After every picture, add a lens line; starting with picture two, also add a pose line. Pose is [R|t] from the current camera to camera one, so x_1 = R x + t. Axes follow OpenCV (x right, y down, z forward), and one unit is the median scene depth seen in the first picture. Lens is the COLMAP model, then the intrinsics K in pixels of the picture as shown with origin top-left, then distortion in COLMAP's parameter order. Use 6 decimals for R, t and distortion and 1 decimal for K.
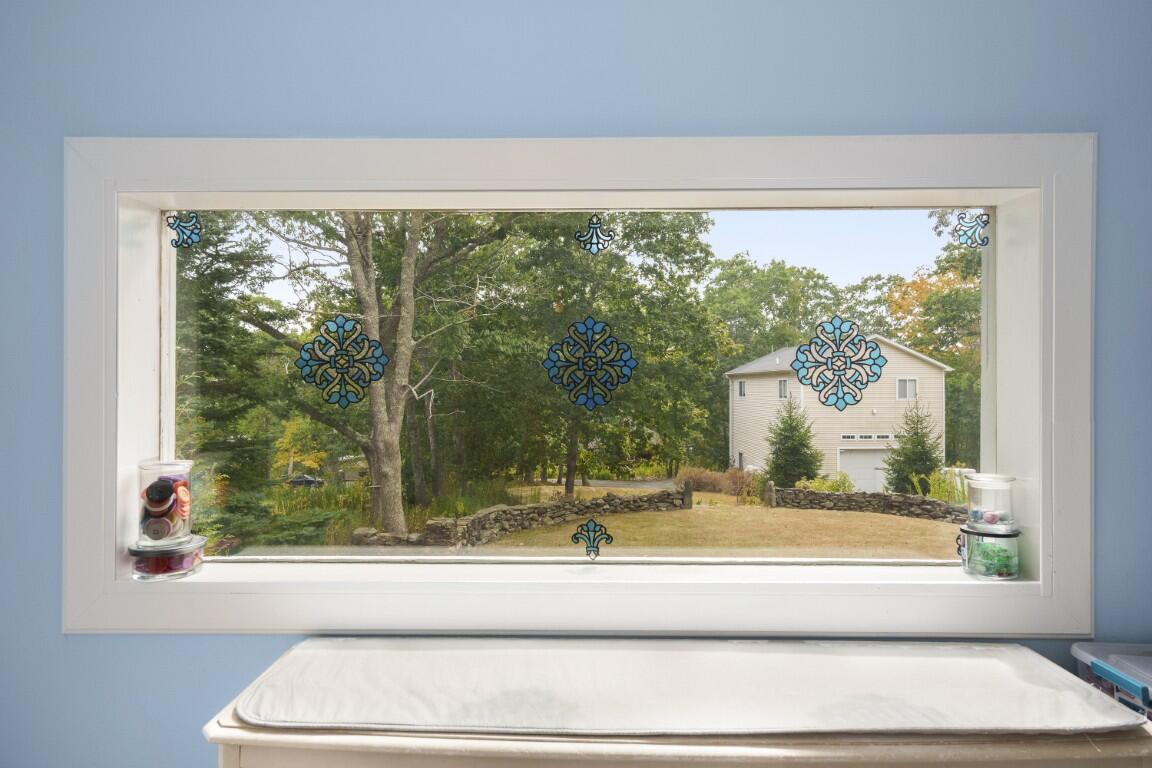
lens RADIAL K [[602.1, 0, 576.0], [0, 602.1, 384.0], [0, 0, 1]] dist [0.147817, -0.000114]
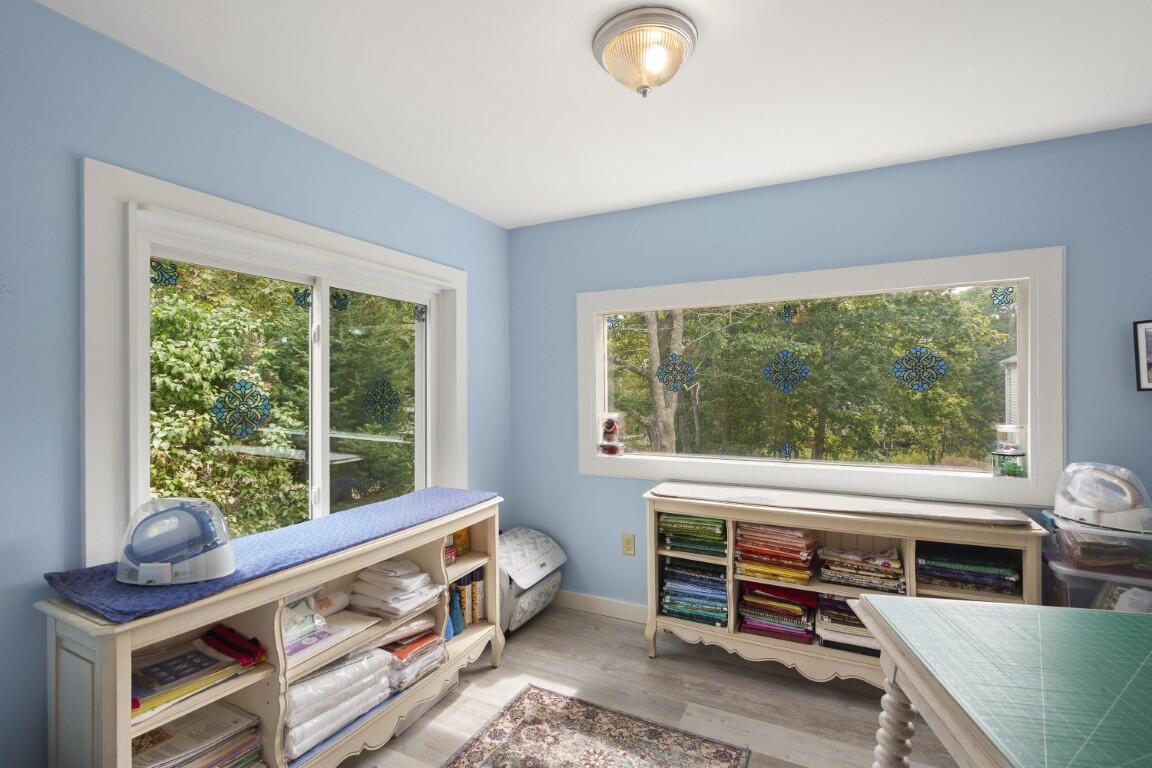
lens RADIAL K [[519.9, 0, 573.1], [0, 519.9, 387.7], [0, 0, 1]] dist [-0.002949, 0.000198]
pose [[0.895094, -0.008295, -0.445799, 0.017348], [0.017064, 0.999732, 0.015660, -0.001783], [0.445550, -0.021624, 0.894996, -0.097501]]
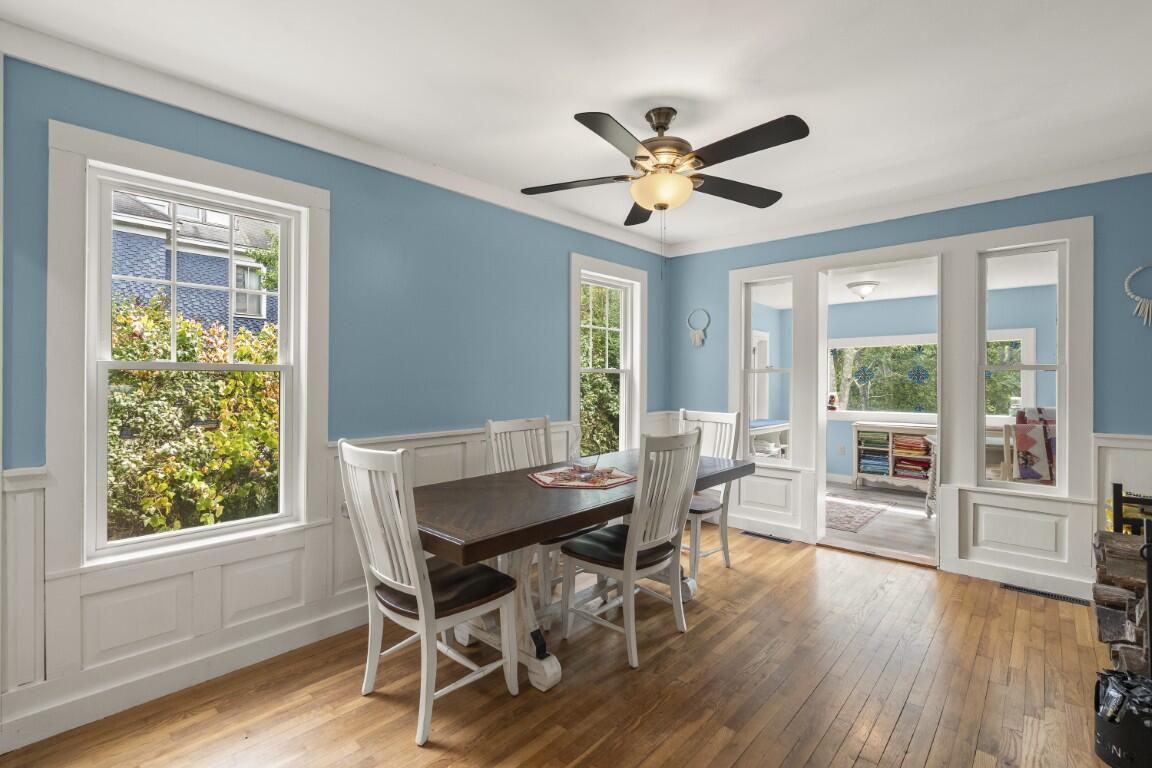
lens RADIAL K [[527.9, 0, 576.0], [0, 527.9, 384.0], [0, 0, 1]] dist [0.004262, 0.000385]
pose [[0.748658, -0.001570, -0.662955, 0.082582], [0.010175, 0.999907, 0.009123, -0.002434], [0.662879, -0.013575, 0.748604, -0.424165]]
